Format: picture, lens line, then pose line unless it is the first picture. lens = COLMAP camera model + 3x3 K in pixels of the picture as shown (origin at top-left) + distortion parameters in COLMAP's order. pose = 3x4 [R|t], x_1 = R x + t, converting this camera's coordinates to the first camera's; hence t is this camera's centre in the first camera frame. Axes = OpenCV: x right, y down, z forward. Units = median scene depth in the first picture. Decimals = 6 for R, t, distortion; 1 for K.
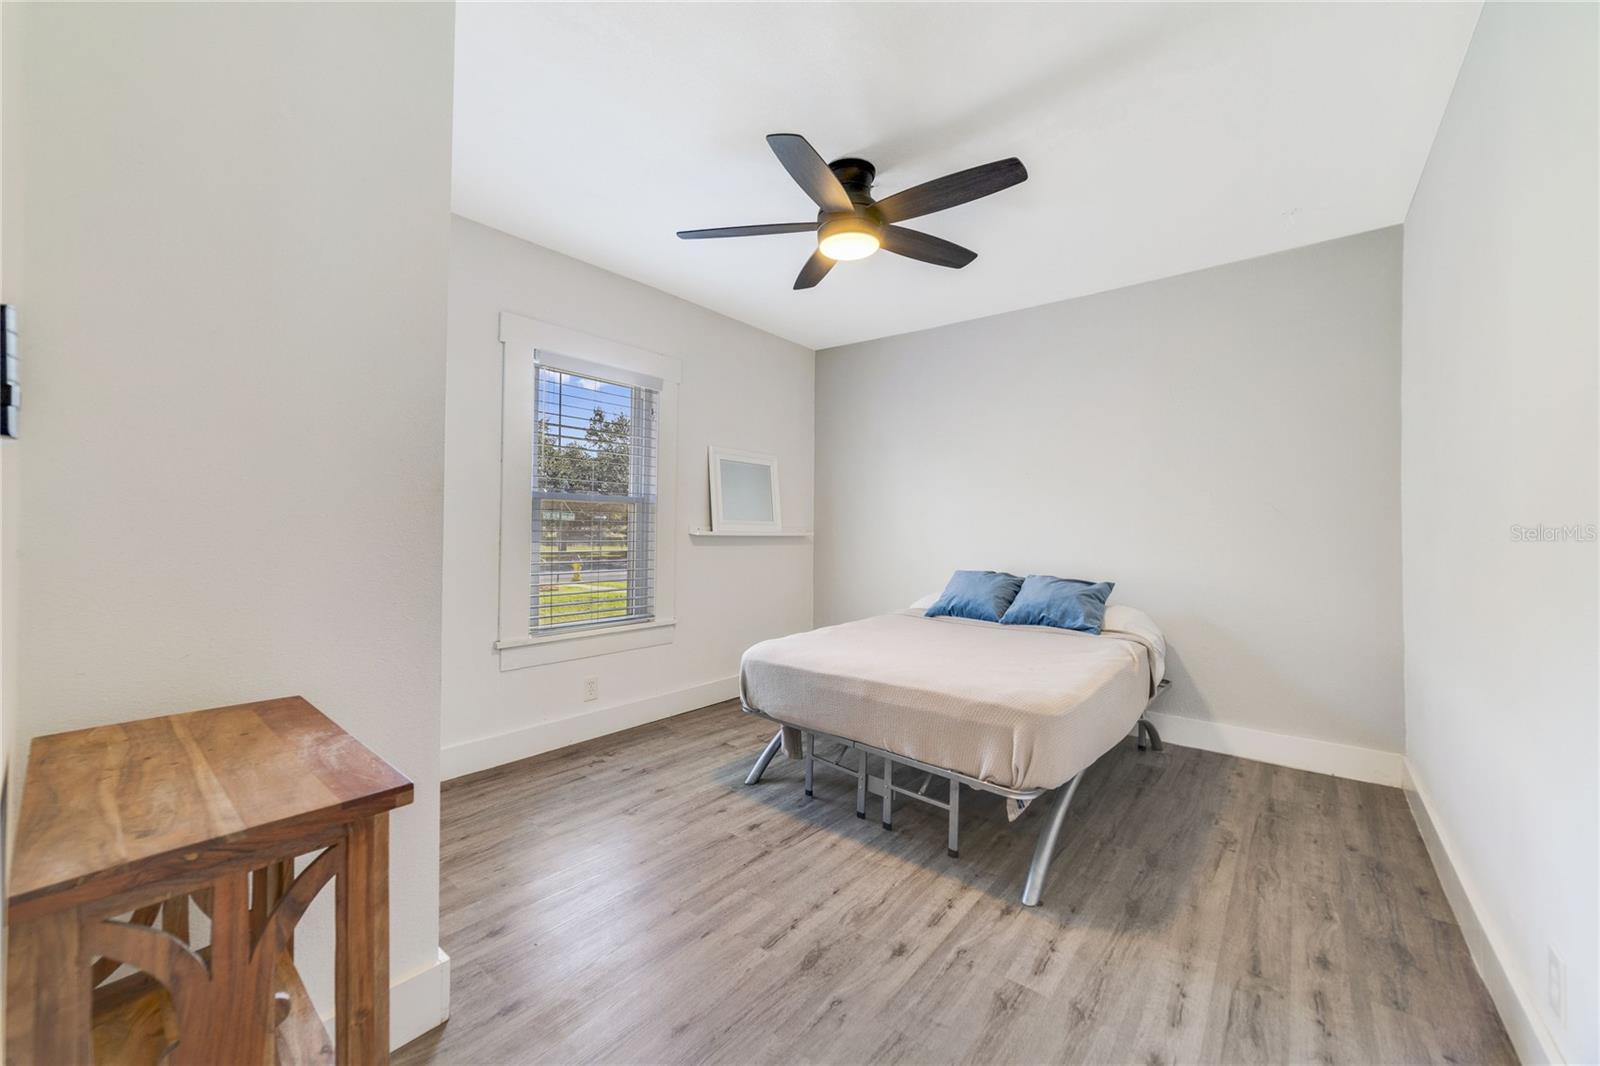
lens RADIAL K [[616.7, 0, 790.7], [0, 616.7, 525.5], [0, 0, 1]] dist [-0.015694, 0.007035]
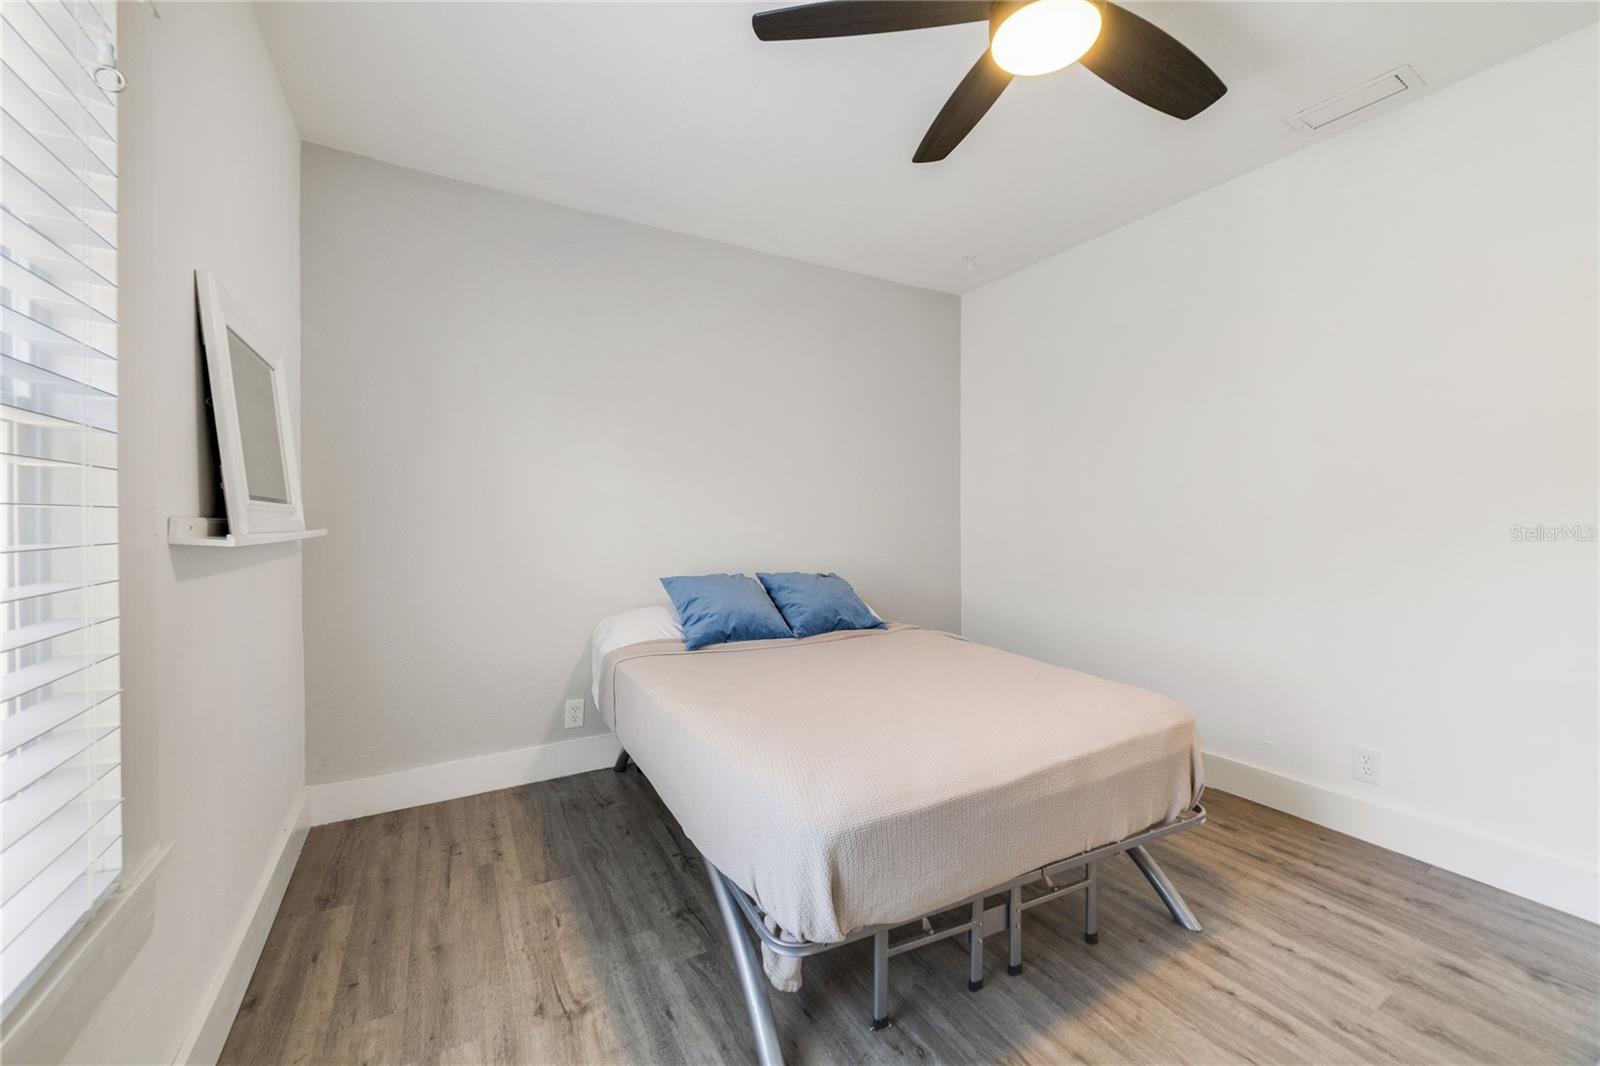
lens RADIAL K [[616.7, 0, 790.7], [0, 616.7, 525.5], [0, 0, 1]] dist [-0.015694, 0.007035]
pose [[0.369585, -0.024541, 0.928873, -0.649543], [0.003398, 0.999680, 0.025059, -0.005707], [-0.929191, -0.006105, 0.369551, 1.201269]]
